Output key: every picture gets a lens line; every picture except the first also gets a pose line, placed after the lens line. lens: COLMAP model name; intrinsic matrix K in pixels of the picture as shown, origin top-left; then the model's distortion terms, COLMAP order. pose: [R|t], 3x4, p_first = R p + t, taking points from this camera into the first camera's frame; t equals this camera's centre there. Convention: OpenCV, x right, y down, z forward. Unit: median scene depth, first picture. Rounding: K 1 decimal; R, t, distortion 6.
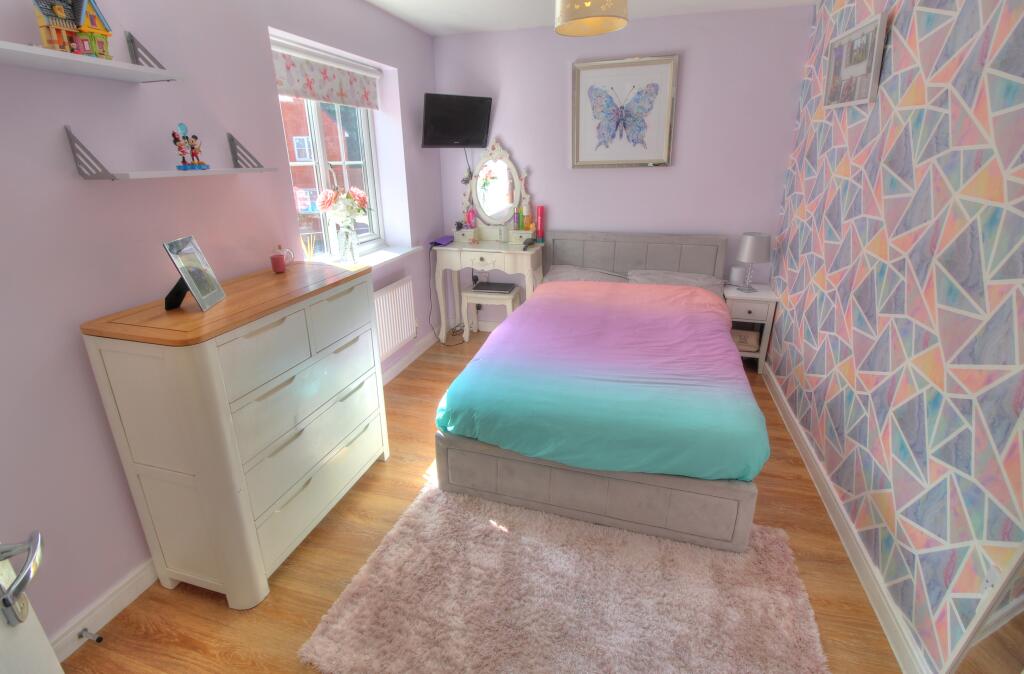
lens RADIAL K [[462.6, 0, 512.0], [0, 462.6, 337.0], [0, 0, 1]] dist [0.002357, -0.012027]
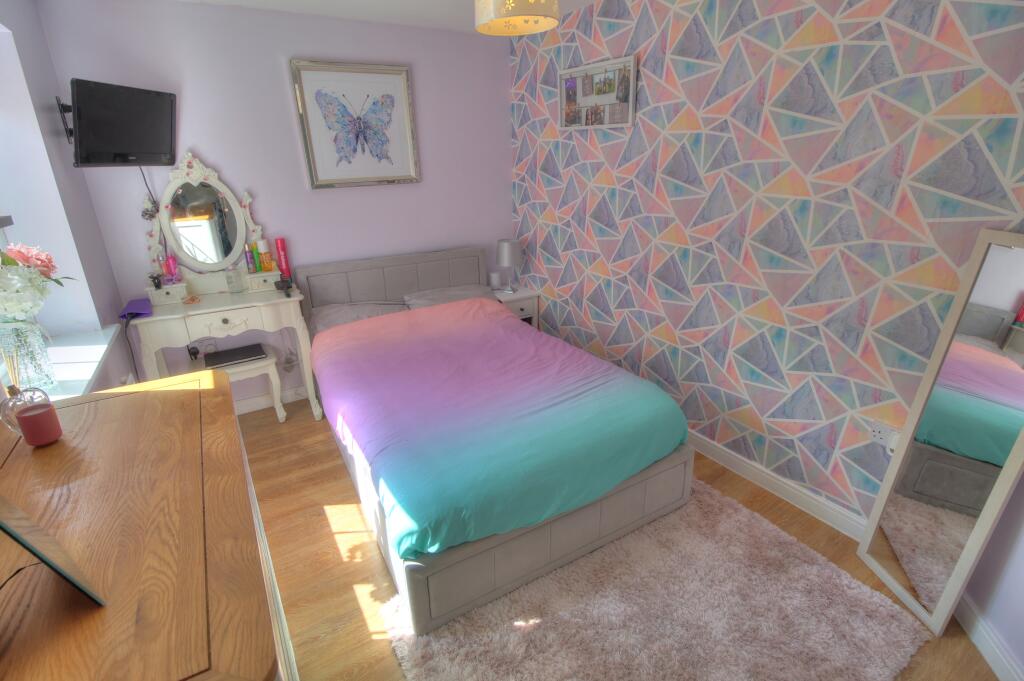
lens RADIAL K [[469.9, 0, 488.6], [0, 469.9, 343.8], [0, 0, 1]] dist [-0.004639, -0.000662]
pose [[0.684500, -0.266545, 0.678538, -0.370490], [0.279815, 0.955531, 0.093080, -0.116296], [-0.673174, 0.126152, 0.728644, 0.275861]]
